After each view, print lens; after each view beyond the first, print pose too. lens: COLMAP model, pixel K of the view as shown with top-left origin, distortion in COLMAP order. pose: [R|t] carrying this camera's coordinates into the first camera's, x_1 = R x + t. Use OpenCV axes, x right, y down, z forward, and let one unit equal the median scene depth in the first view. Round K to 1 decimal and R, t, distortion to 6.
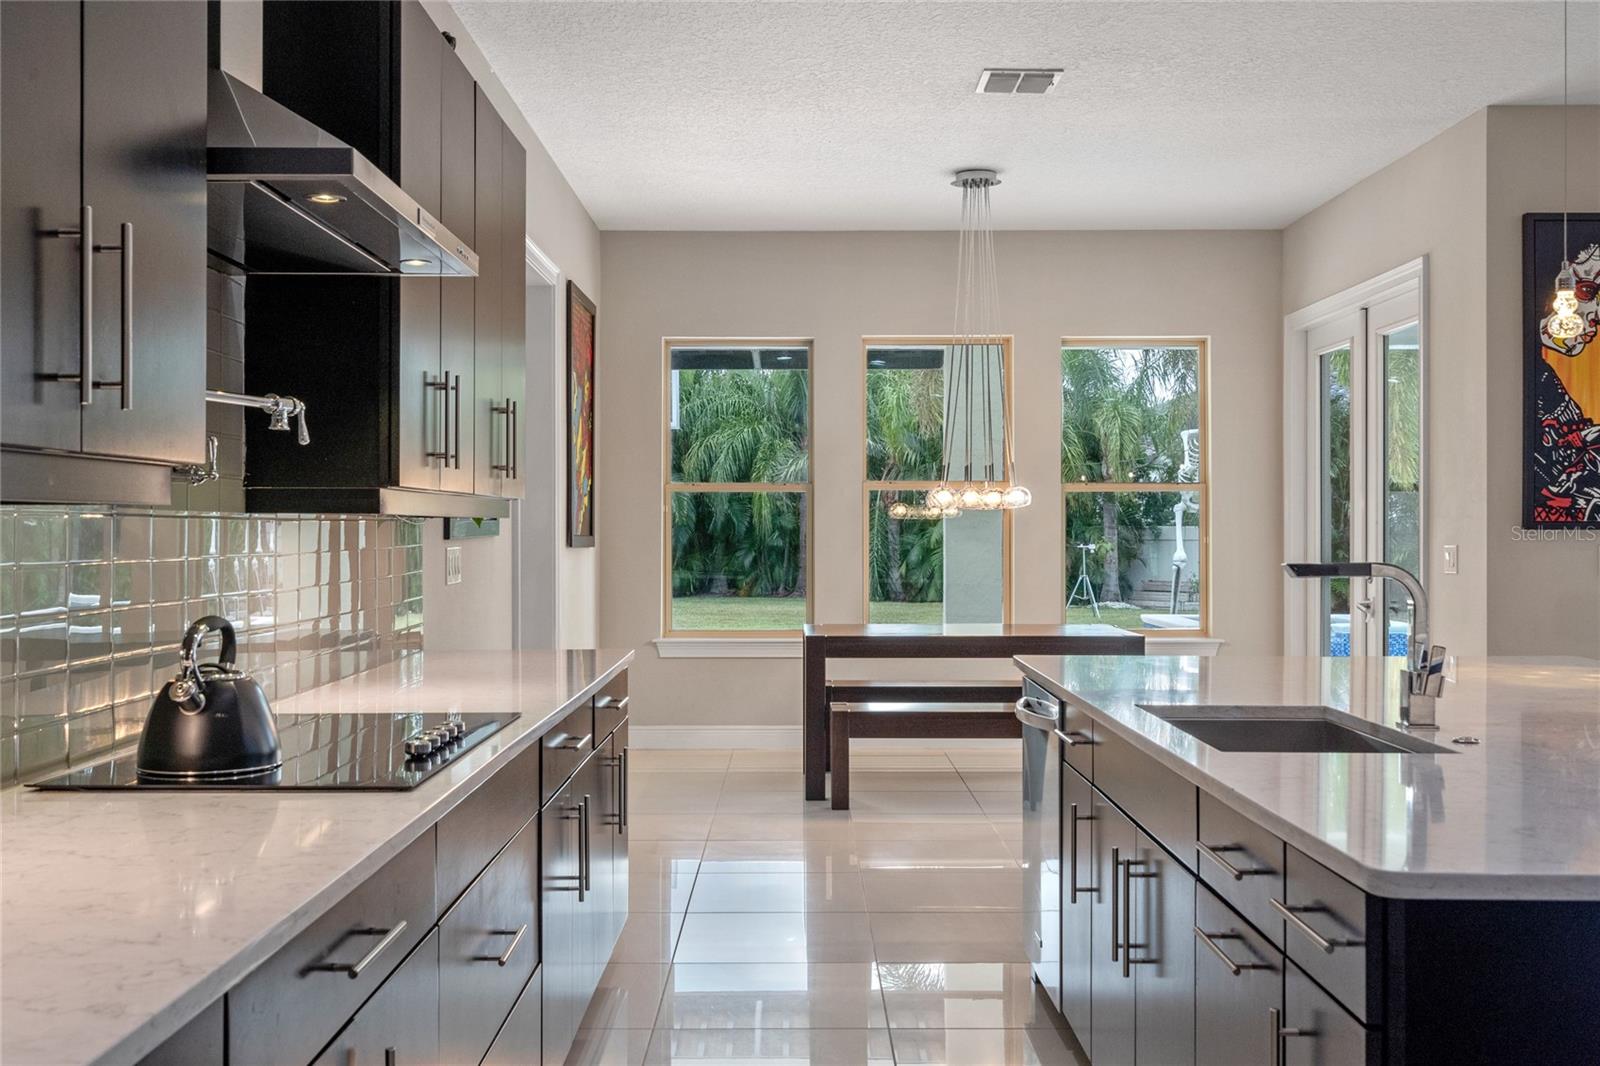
lens RADIAL K [[1603.0, 0, 797.7], [0, 1603.0, 528.6], [0, 0, 1]] dist [0.005736, 0.000000]
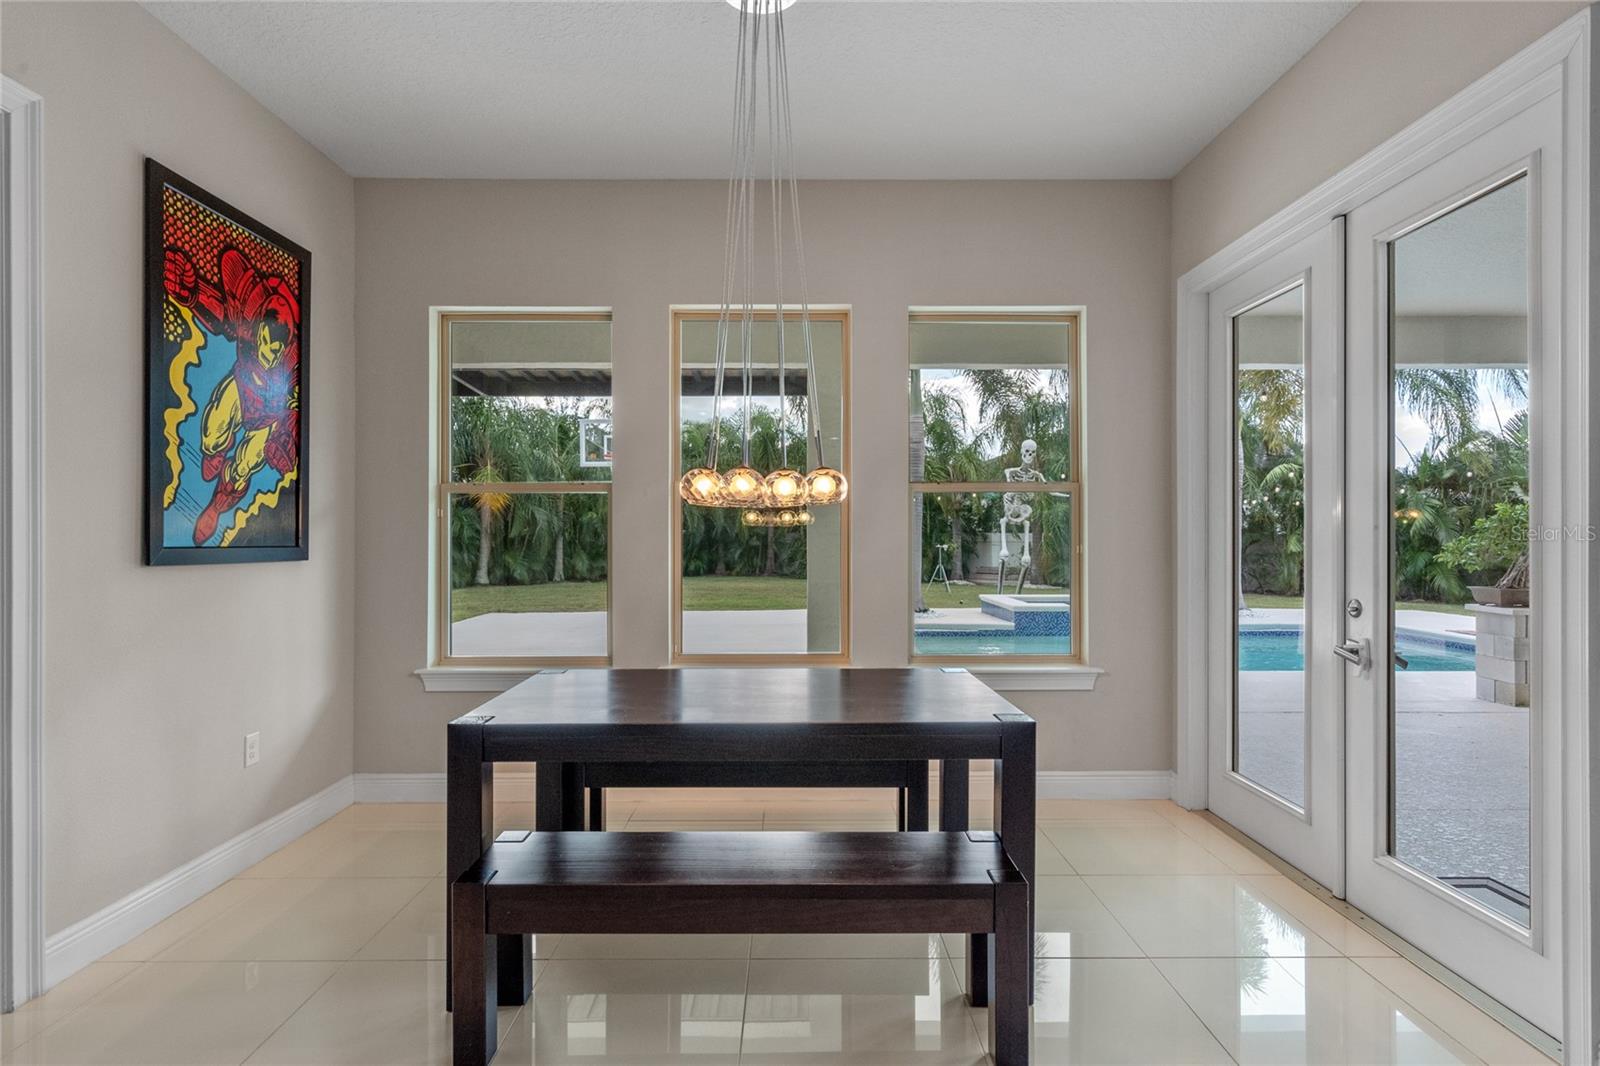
lens RADIAL K [[825.8, 0, 804.8], [0, 825.8, 536.1], [0, 0, 1]] dist [0.000960, 0.000268]
pose [[0.999916, -0.000742, 0.012919, 0.035760], [0.000716, 0.999998, 0.001996, -0.000326], [-0.012920, -0.001987, 0.999915, 0.194462]]
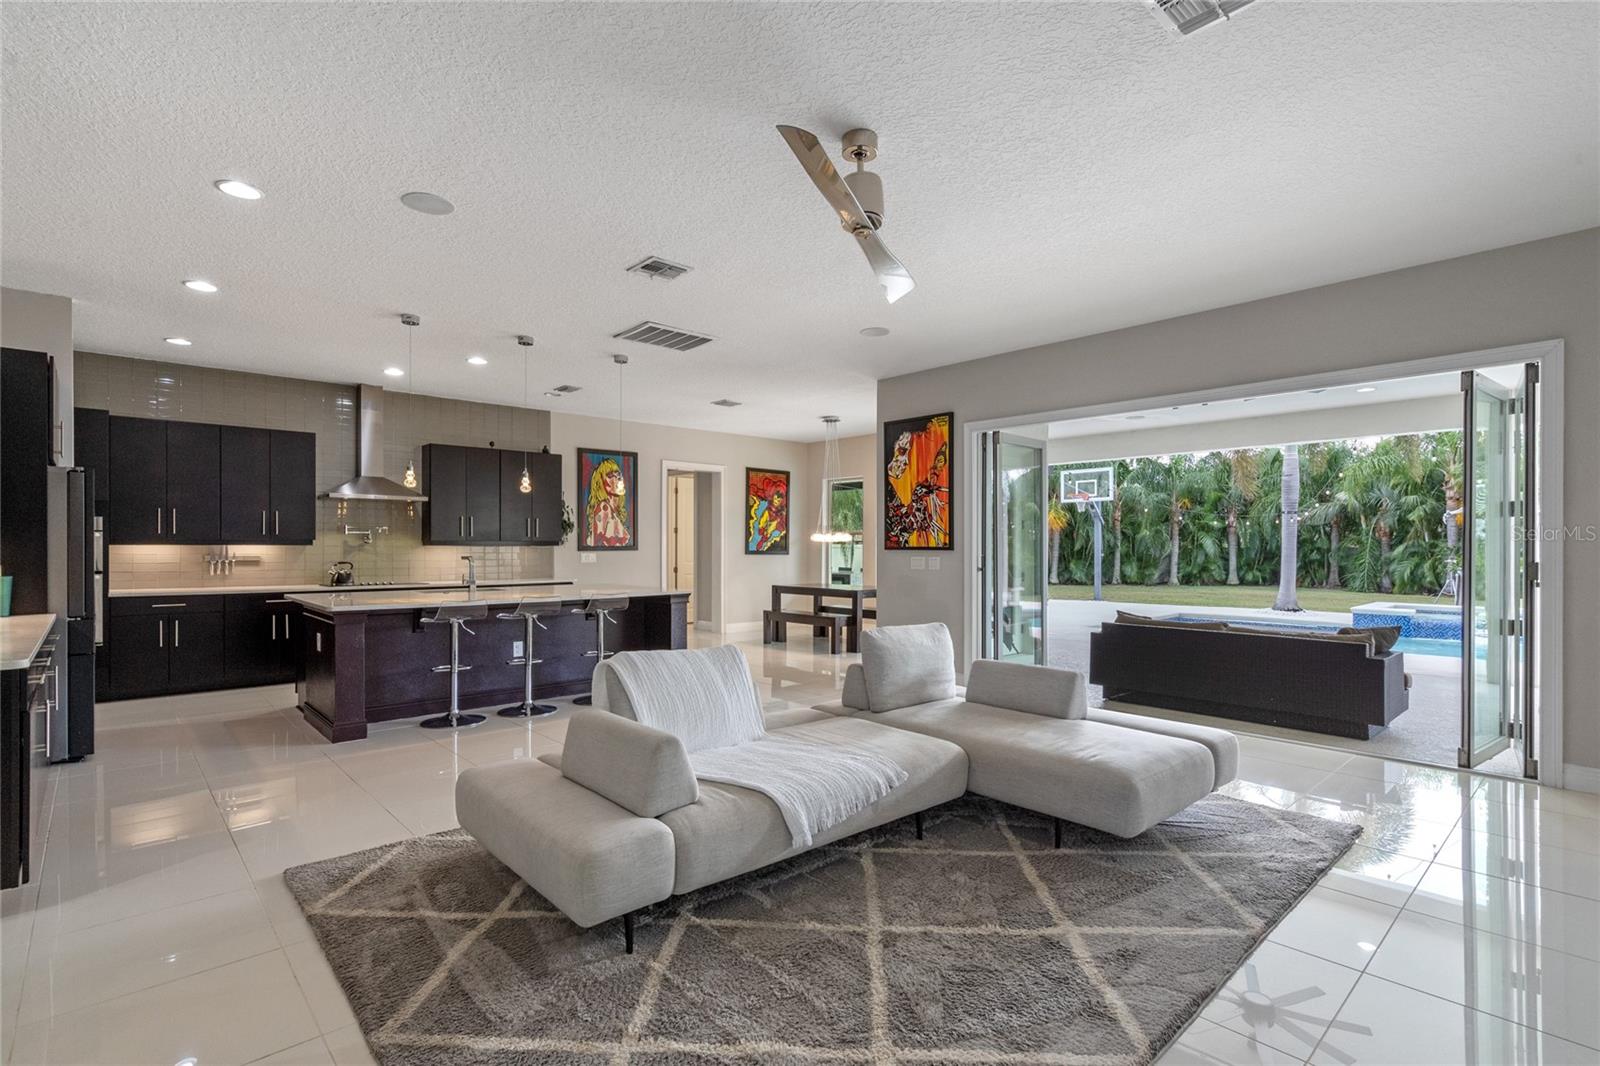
lens RADIAL K [[762.2, 0, 796.0], [0, 762.2, 544.7], [0, 0, 1]] dist [-0.002660, -0.000035]
pose [[0.670541, 0.000056, -0.741873, 0.296138], [-0.003014, 0.999992, -0.002649, -0.001022], [0.741867, 0.004012, 0.670535, 0.027554]]
